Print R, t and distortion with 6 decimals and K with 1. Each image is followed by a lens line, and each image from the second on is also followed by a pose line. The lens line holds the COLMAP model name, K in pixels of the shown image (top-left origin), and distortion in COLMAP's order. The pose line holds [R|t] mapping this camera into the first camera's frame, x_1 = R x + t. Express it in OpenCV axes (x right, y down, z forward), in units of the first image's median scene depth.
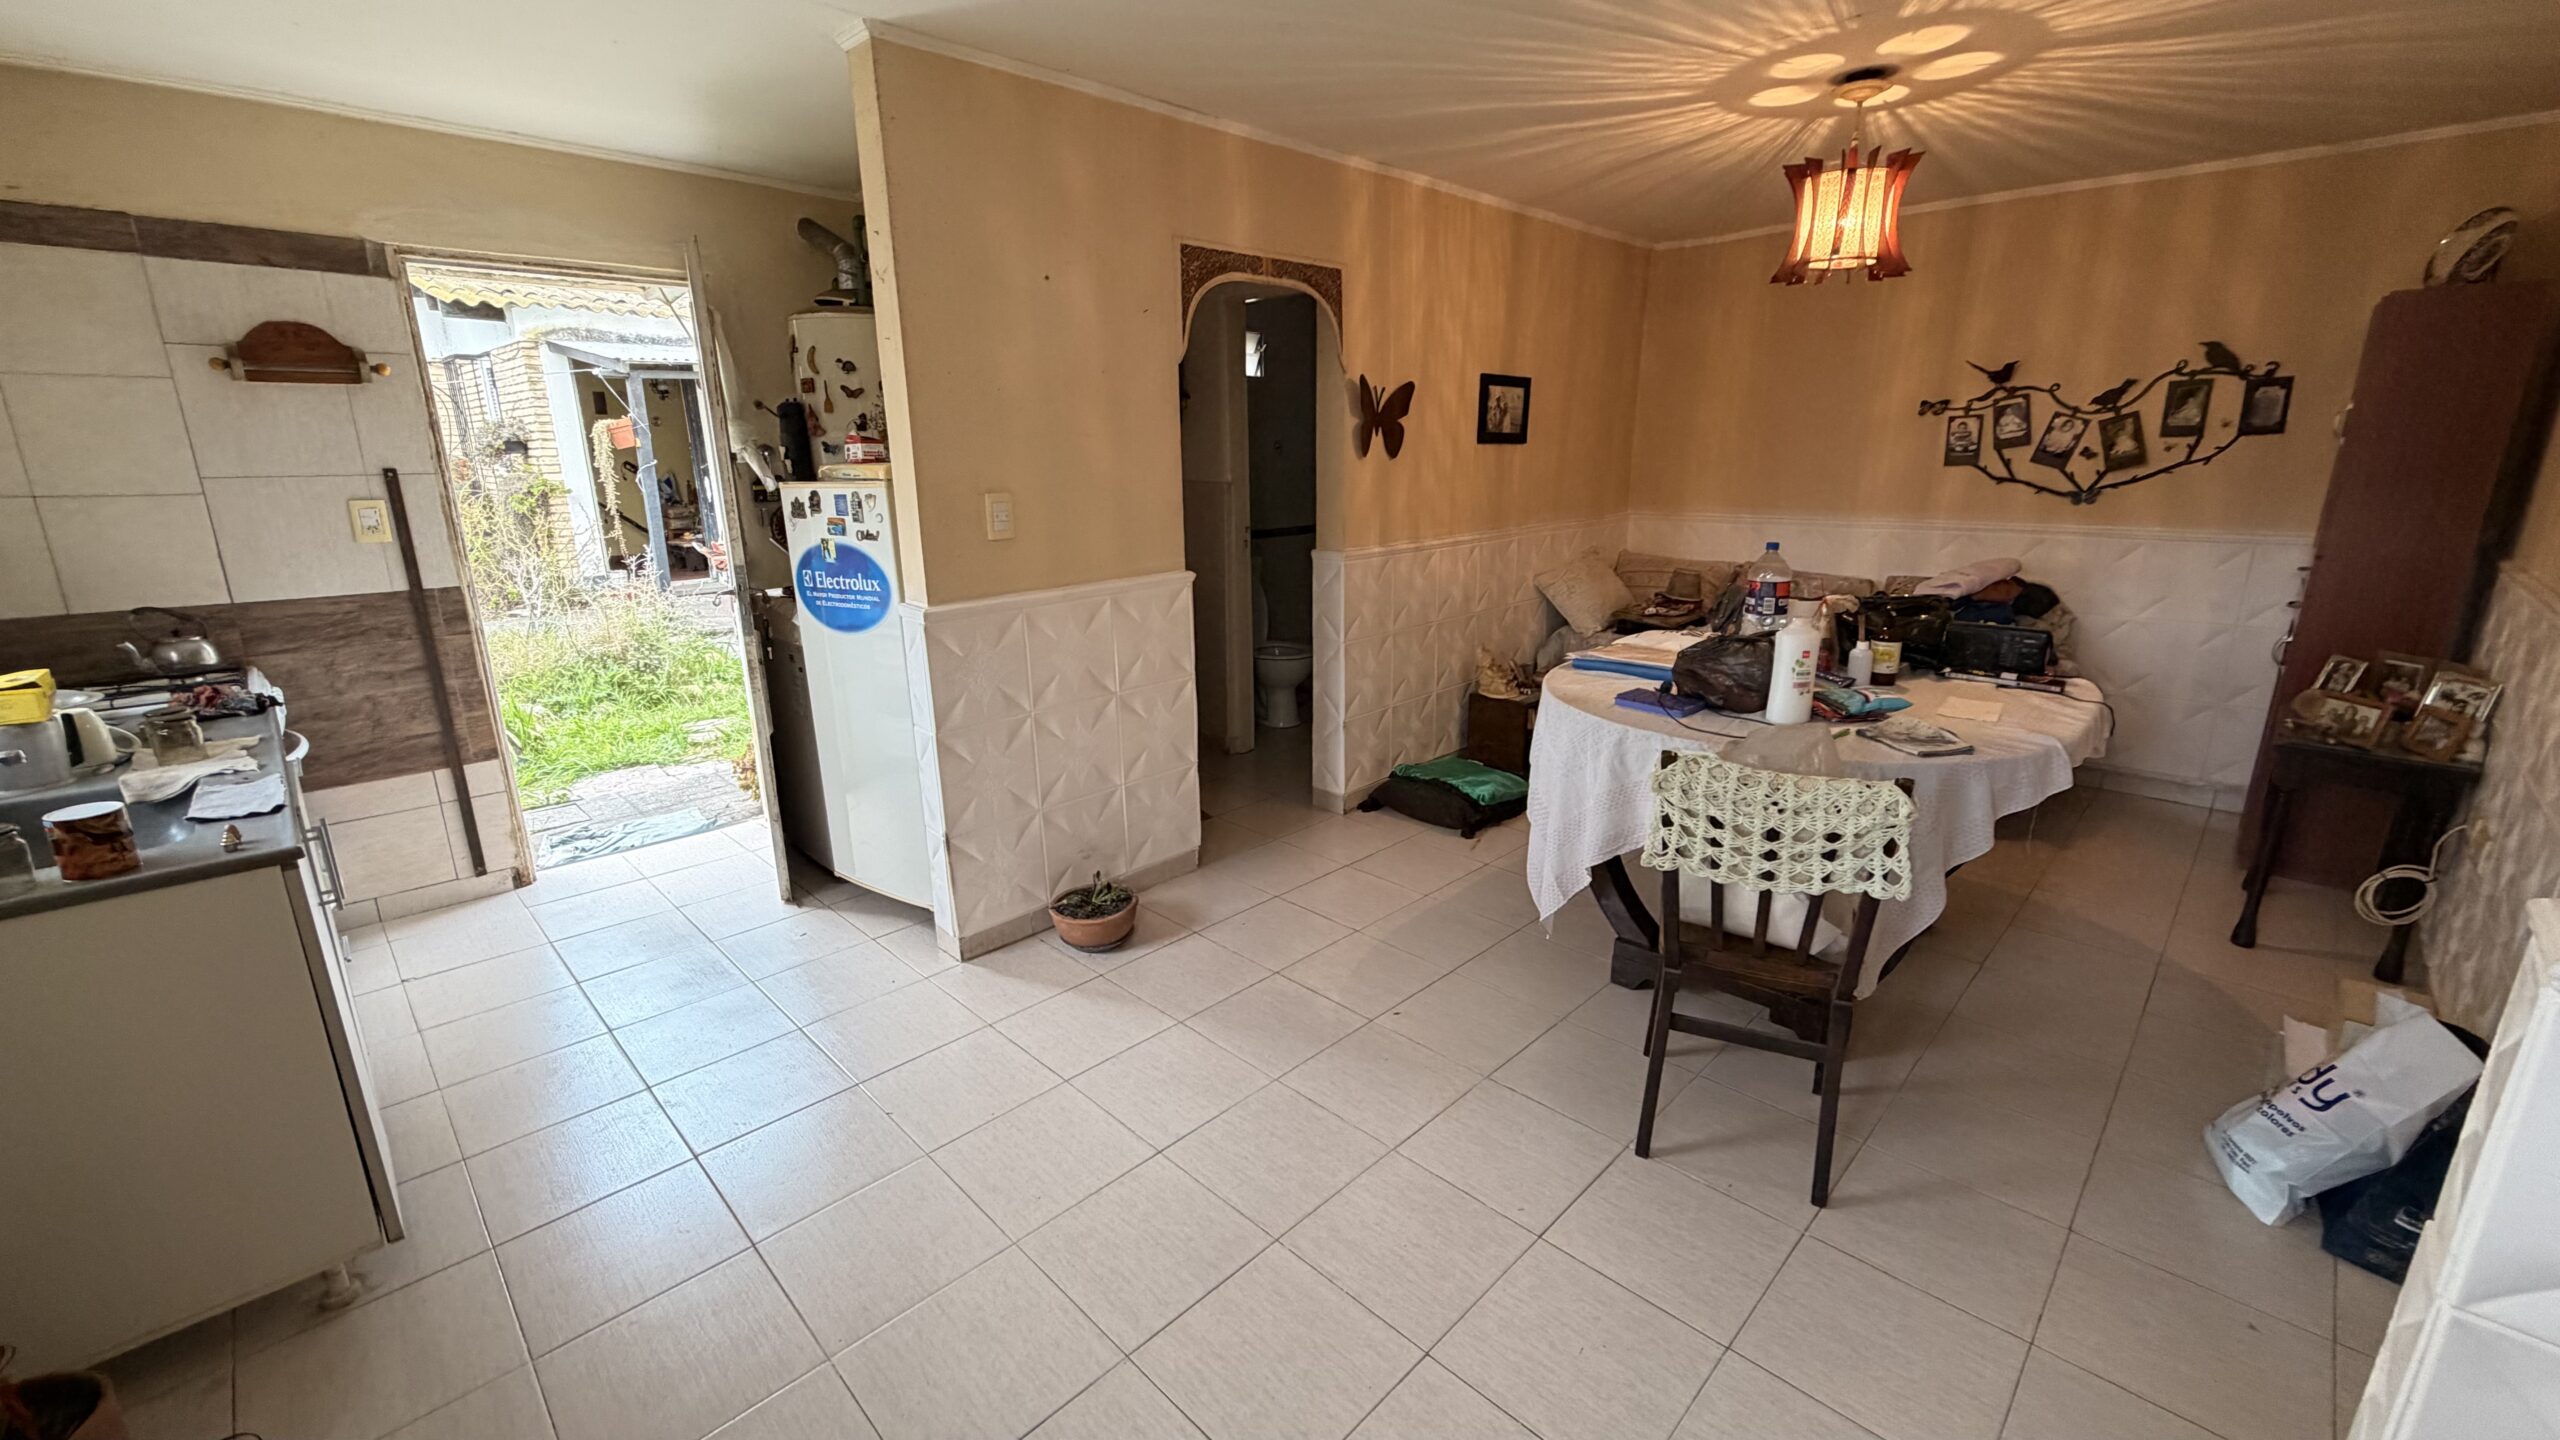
lens RADIAL K [[1006.4, 0, 1280.0], [0, 1006.4, 720.0], [0, 0, 1]] dist [0.000398, 0.000062]
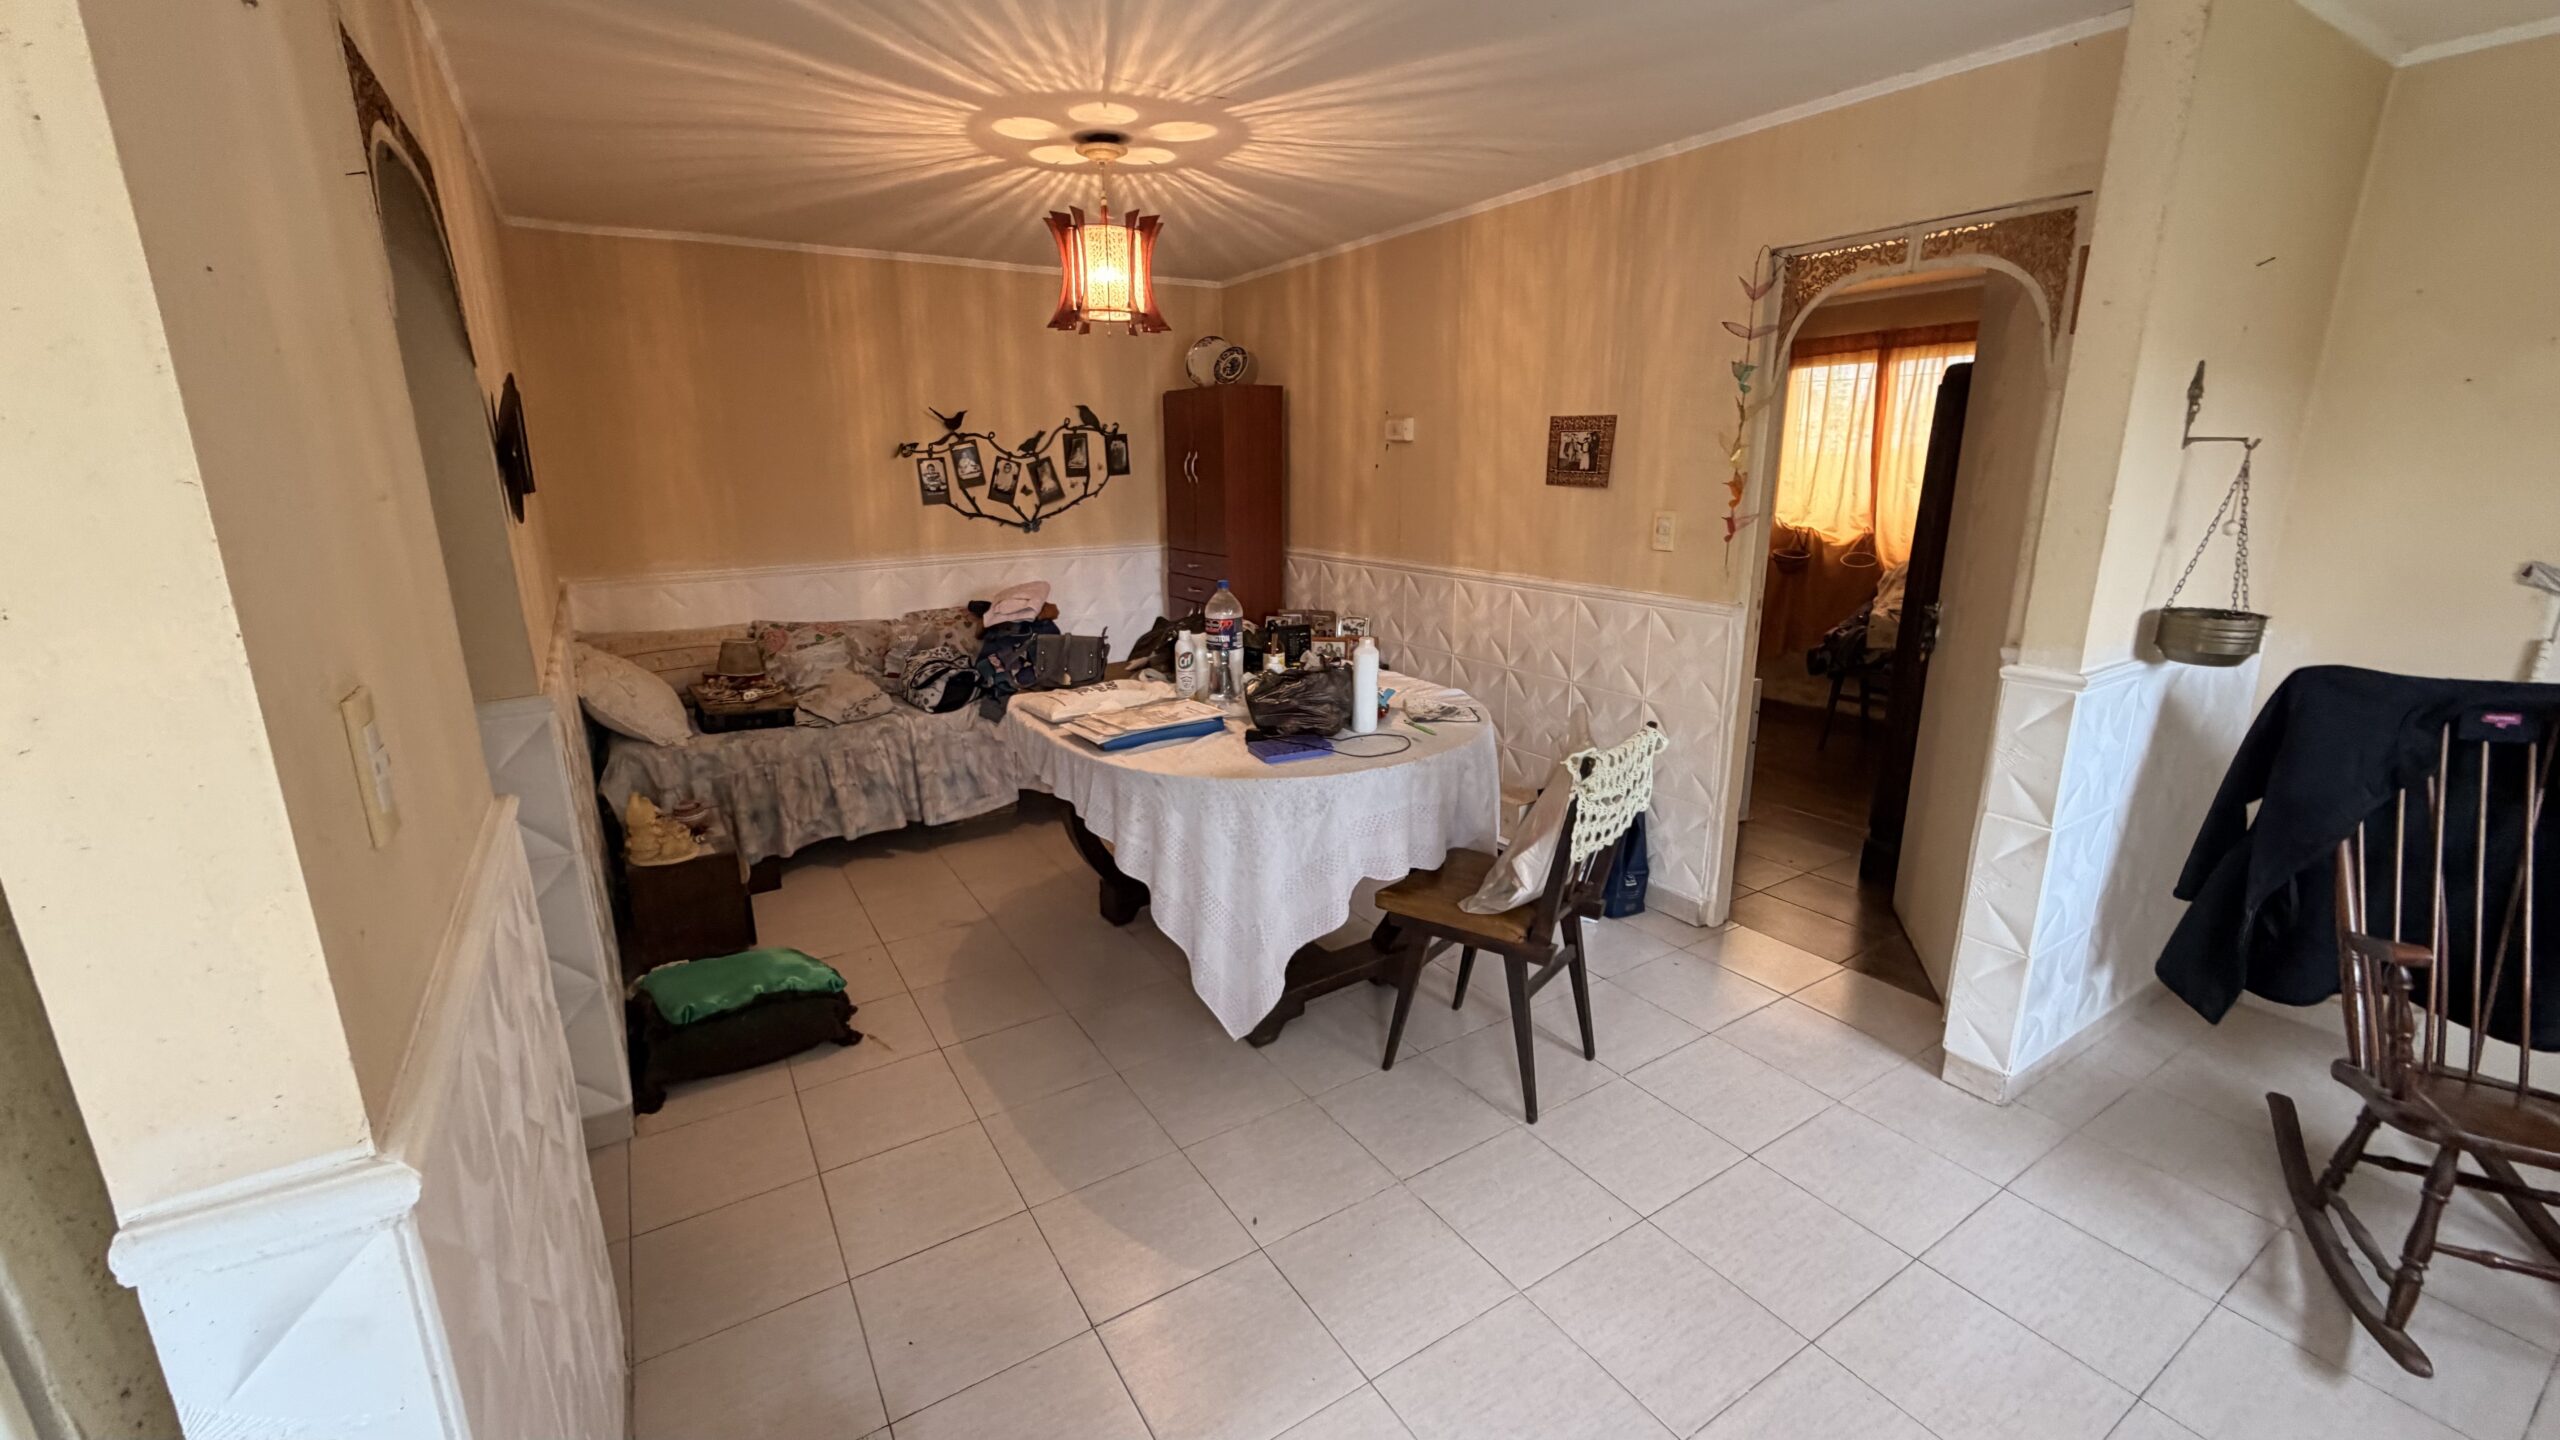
lens RADIAL K [[1006.4, 0, 1280.0], [0, 1006.4, 720.0], [0, 0, 1]] dist [0.000398, 0.000062]
pose [[0.232774, -0.234736, 0.943777, -0.333853], [0.266883, 0.948597, 0.170110, -0.129107], [-0.935195, 0.212281, 0.283456, 0.435467]]
